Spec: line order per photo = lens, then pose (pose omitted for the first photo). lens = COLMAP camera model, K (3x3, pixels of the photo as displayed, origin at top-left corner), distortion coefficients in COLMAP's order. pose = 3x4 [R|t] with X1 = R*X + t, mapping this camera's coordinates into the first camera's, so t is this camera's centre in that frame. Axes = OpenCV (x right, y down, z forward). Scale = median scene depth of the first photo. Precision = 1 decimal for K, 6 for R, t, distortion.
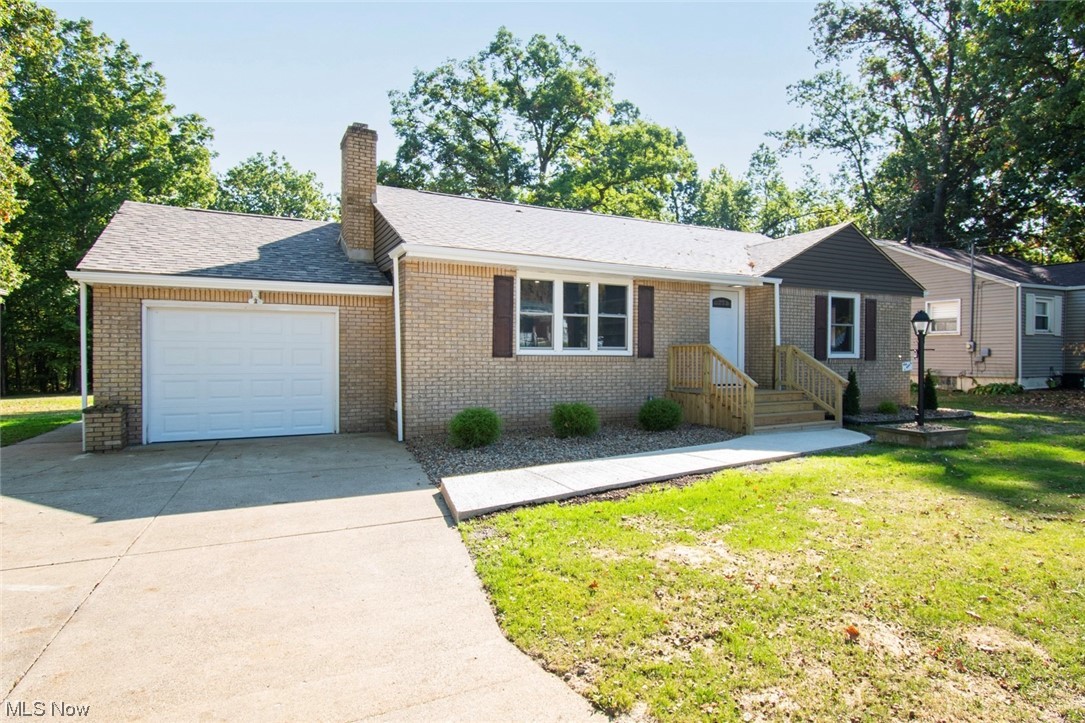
lens RADIAL K [[502.4, 0, 503.9], [0, 502.4, 361.4], [0, 0, 1]] dist [0.021744, -0.021781]
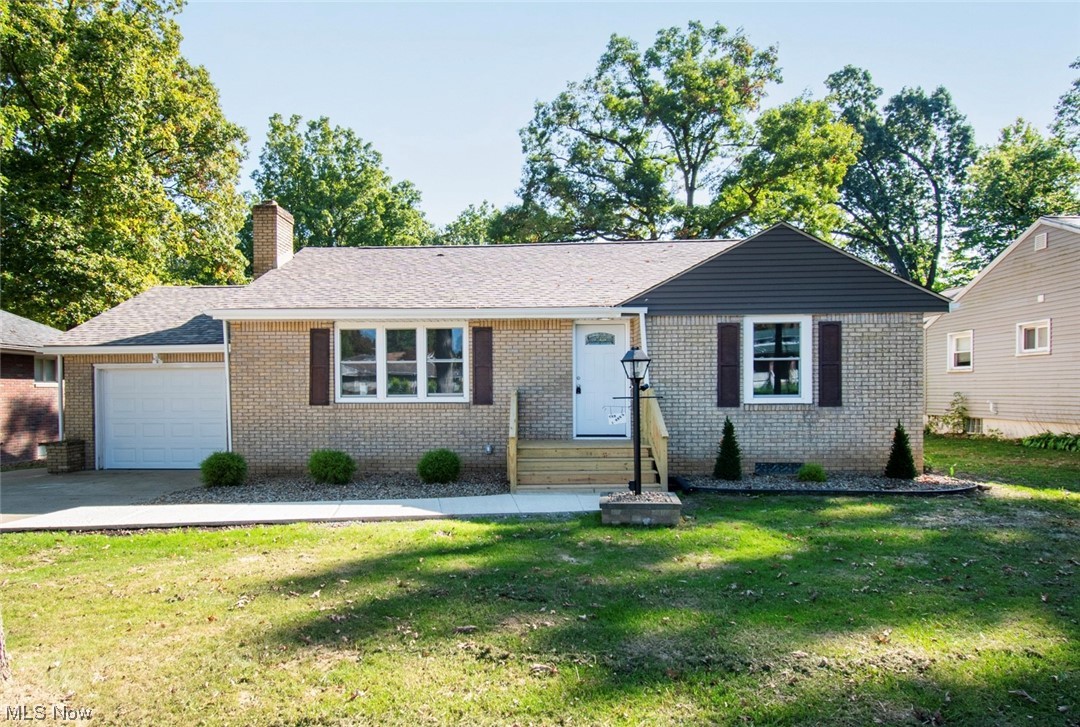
lens RADIAL K [[544.2, 0, 539.4], [0, 544.2, 398.2], [0, 0, 1]] dist [0.020799, -0.015838]
pose [[0.904863, -0.005378, -0.425670, 0.792733], [0.004883, 0.999986, -0.002255, -0.015748], [0.425676, -0.000038, 0.904876, 0.132448]]
